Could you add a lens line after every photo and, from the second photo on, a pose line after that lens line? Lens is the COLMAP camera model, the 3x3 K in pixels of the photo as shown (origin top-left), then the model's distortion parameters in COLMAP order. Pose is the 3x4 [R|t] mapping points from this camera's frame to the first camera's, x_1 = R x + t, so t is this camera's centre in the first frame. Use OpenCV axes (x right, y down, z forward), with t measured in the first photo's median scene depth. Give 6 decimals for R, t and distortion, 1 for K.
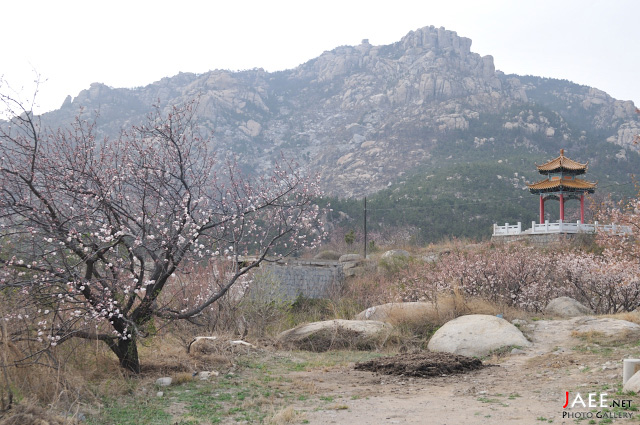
lens RADIAL K [[767.7, 0, 321.8], [0, 767.7, 212.0], [0, 0, 1]] dist [-0.039897, 0.000000]
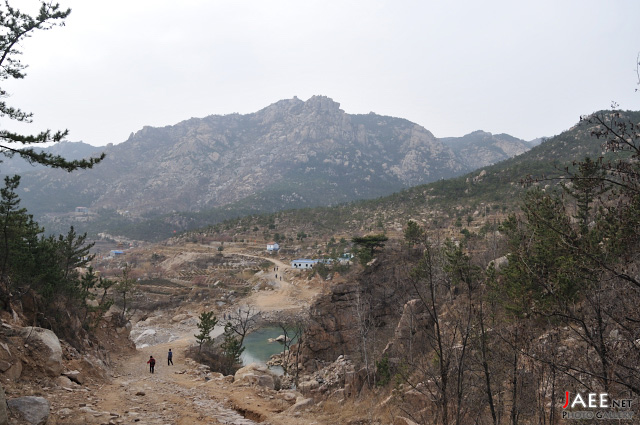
lens RADIAL K [[513.7, 0, 316.0], [0, 513.7, 212.0], [0, 0, 1]] dist [-0.072838, 0.000807]
pose [[0.999669, 0.007115, -0.024714, 0.190090], [-0.005151, 0.996889, 0.078645, -0.062401], [0.025197, -0.078492, 0.996596, -0.325574]]
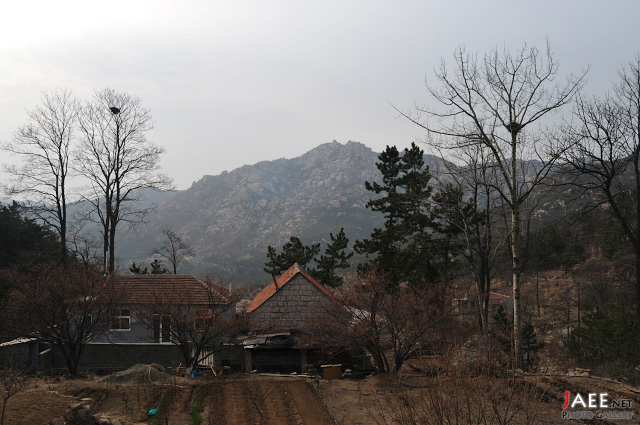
lens RADIAL K [[513.7, 0, 321.4], [0, 513.7, 213.9], [0, 0, 1]] dist [-0.072838, 0.000807]
pose [[0.990893, -0.032817, -0.130590, 0.266841], [0.038921, 0.998252, 0.044468, -0.123848], [0.128902, -0.049146, 0.990439, -0.511620]]
